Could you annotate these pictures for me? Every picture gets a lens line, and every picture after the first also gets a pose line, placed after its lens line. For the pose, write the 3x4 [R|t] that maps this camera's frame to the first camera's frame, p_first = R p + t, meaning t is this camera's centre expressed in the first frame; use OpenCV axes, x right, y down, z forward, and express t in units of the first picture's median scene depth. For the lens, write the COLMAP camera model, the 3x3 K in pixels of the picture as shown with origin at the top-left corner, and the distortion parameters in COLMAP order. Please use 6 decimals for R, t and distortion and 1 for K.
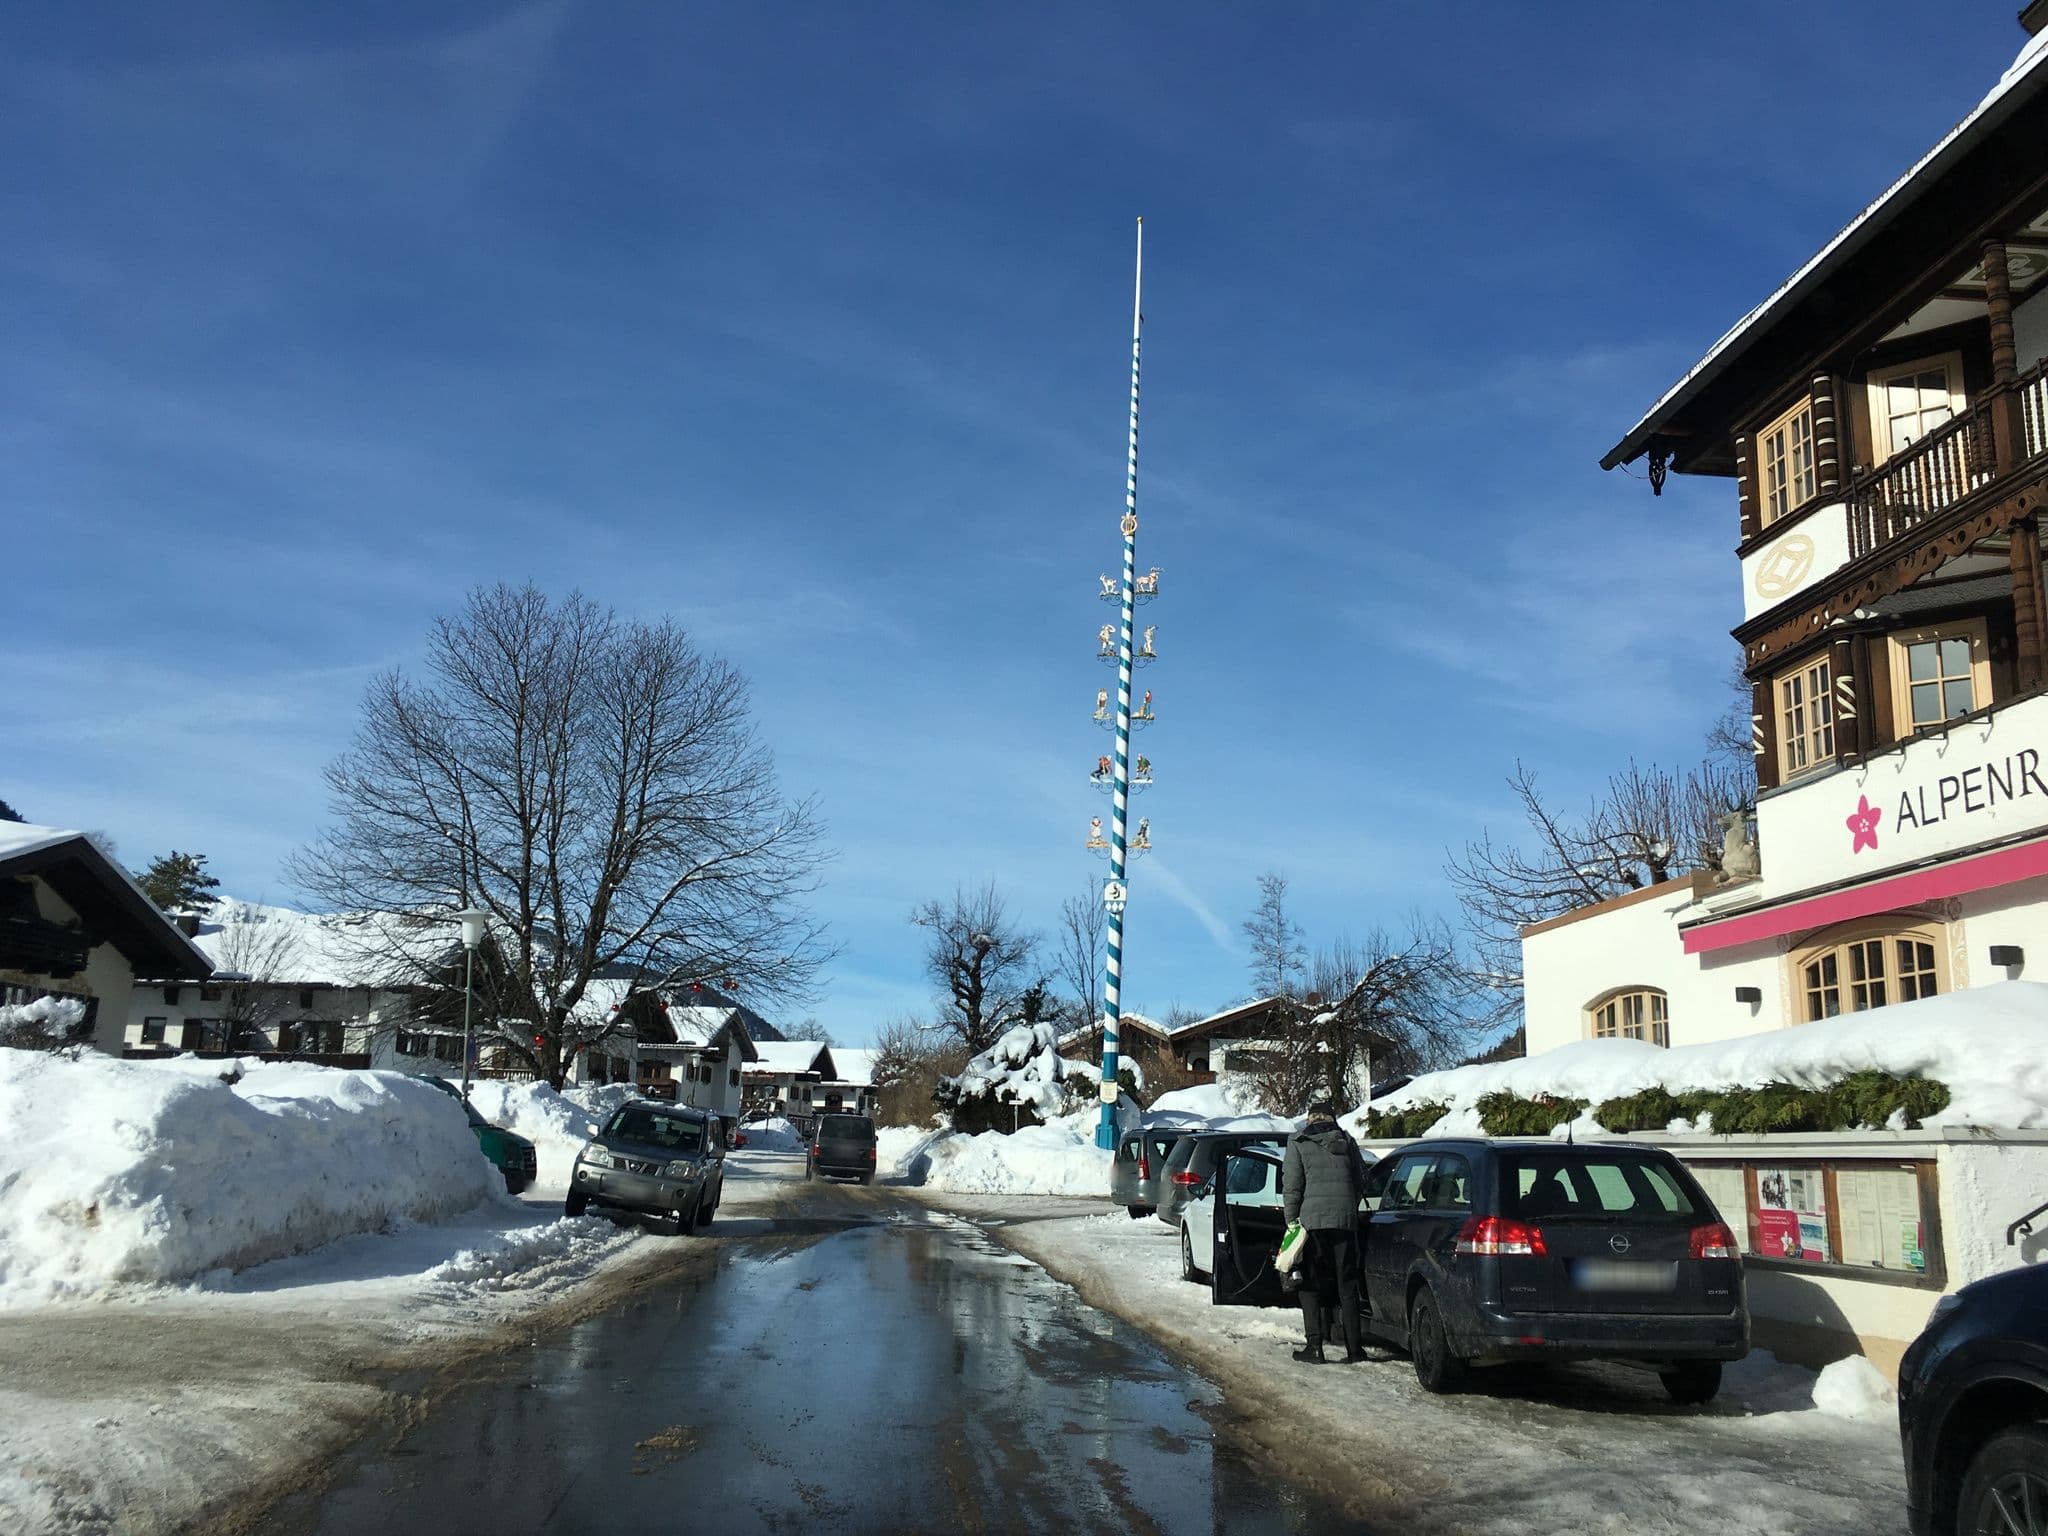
lens RADIAL K [[1637.0, 0, 1017.3], [0, 1637.0, 774.1], [0, 0, 1]] dist [0.033836, -0.034141]
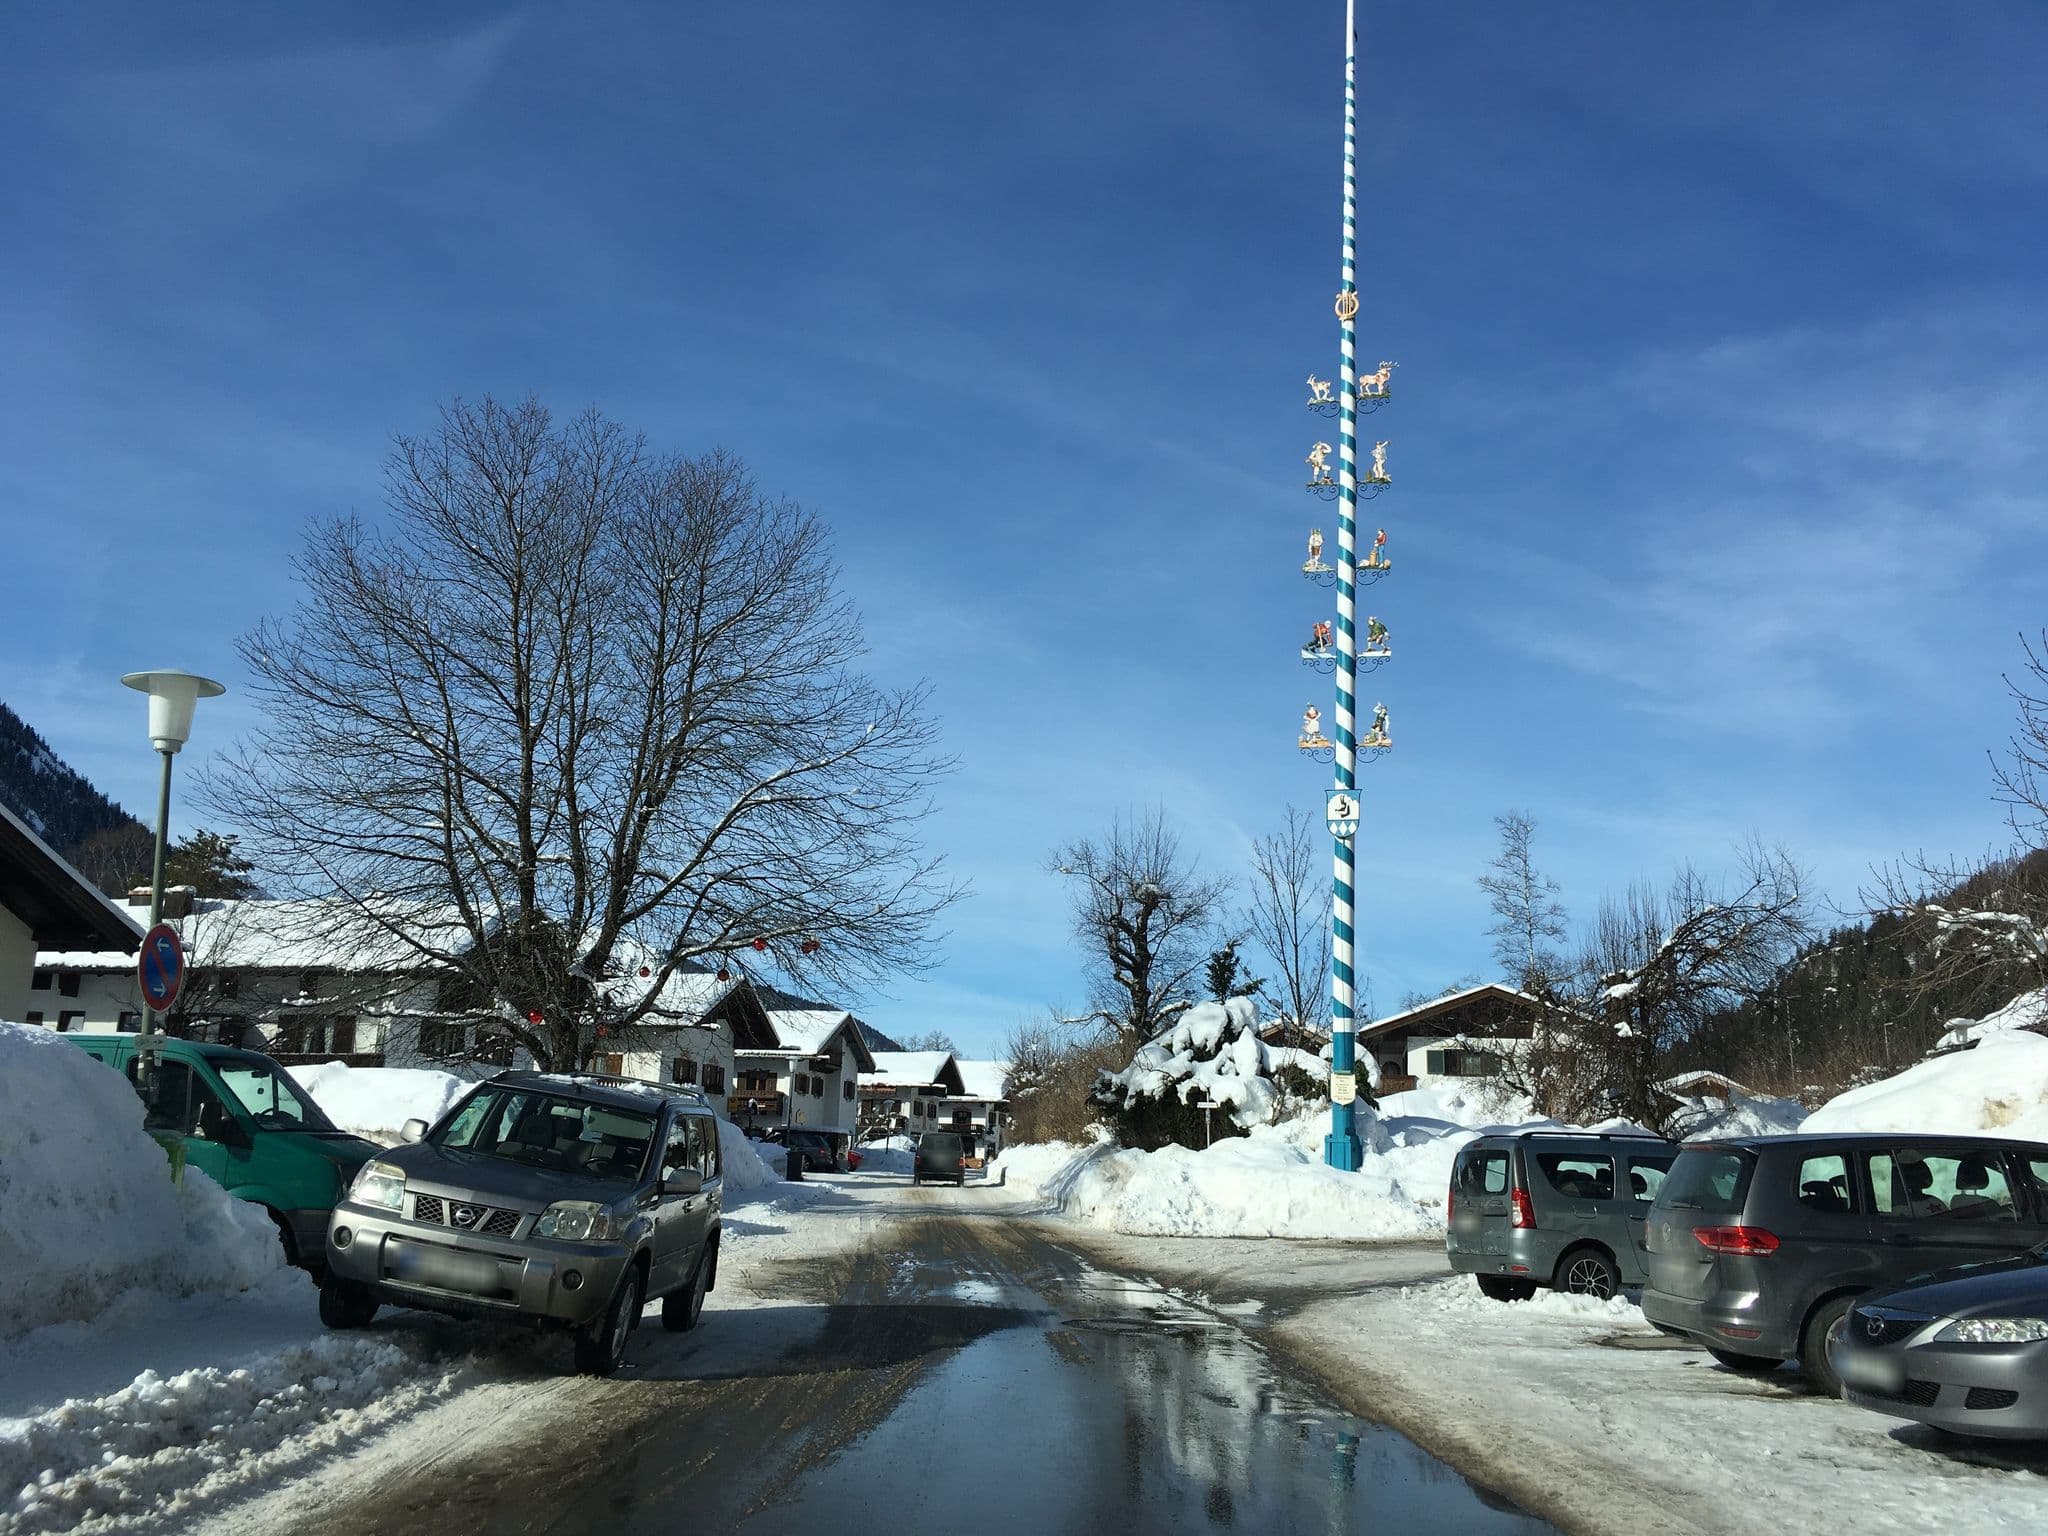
lens RADIAL K [[1637.0, 0, 1039.5], [0, 1637.0, 780.4], [0, 0, 1]] dist [0.033836, -0.034141]
pose [[0.997930, -0.018044, -0.061729, -0.026562], [0.017540, 0.999808, -0.008694, 0.061670], [0.061875, 0.007593, 0.998055, 0.271832]]
